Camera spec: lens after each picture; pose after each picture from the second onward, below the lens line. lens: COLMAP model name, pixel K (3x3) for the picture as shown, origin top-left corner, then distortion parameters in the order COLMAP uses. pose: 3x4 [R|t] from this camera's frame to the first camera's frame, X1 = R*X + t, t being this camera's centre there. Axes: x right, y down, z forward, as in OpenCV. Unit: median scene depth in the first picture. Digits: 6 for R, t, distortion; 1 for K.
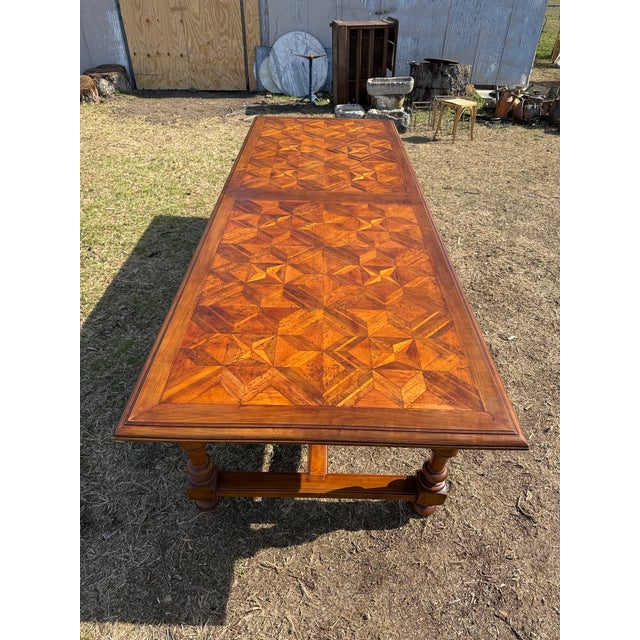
lens RADIAL K [[456.4, 0, 320.0], [0, 456.4, 320.0], [0, 0, 1]] dist [-0.001647, -0.002162]
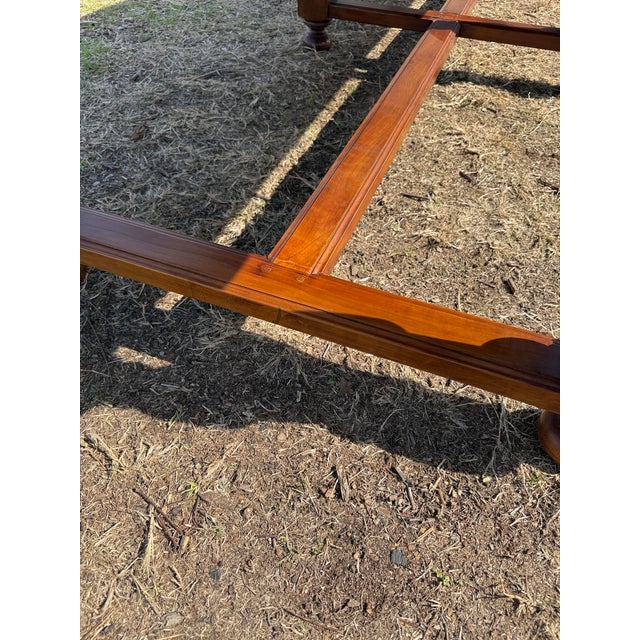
lens RADIAL K [[451.0, 0, 320.0], [0, 451.0, 320.0], [0, 0, 1]] dist [0.047991, -0.077429]
pose [[0.937319, 0.258832, -0.233322, 0.107553], [-0.216096, 0.957003, 0.193516, 0.301291], [0.273378, -0.130966, 0.952949, 0.651869]]
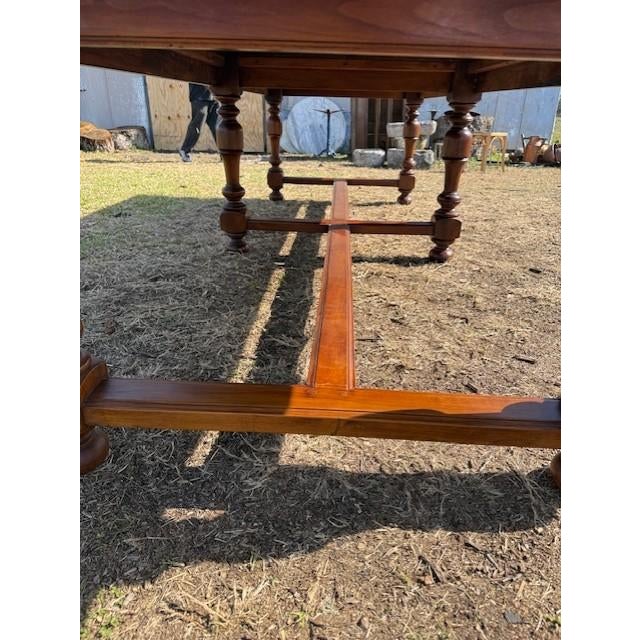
lens RADIAL K [[451.0, 0, 320.0], [0, 451.0, 320.0], [0, 0, 1]] dist [0.047991, -0.077429]
pose [[0.999341, 0.010706, -0.034678, -0.001737], [-0.018539, 0.972016, -0.234182, 0.371070], [0.031200, 0.234670, 0.971574, 0.562017]]
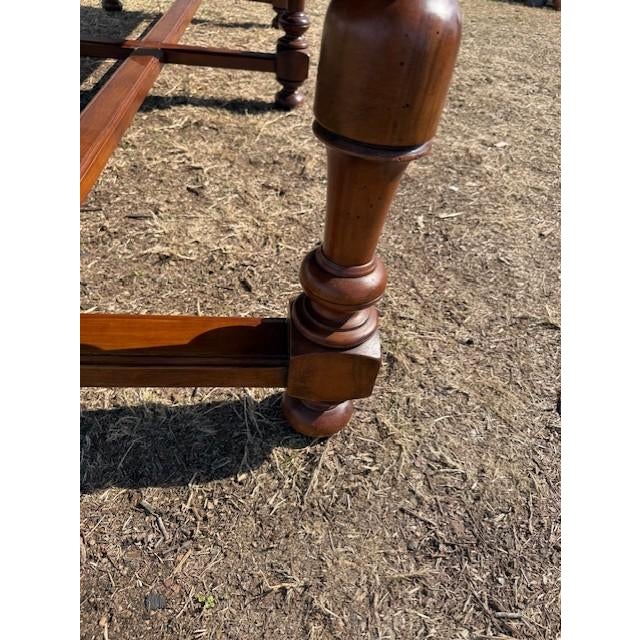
lens RADIAL K [[451.0, 0, 320.0], [0, 451.0, 320.0], [0, 0, 1]] dist [0.047991, -0.077429]
pose [[0.992303, 0.000415, 0.123836, 0.189659], [-0.010508, 0.996670, 0.080863, 0.314091], [-0.123390, -0.081542, 0.989002, 0.673170]]
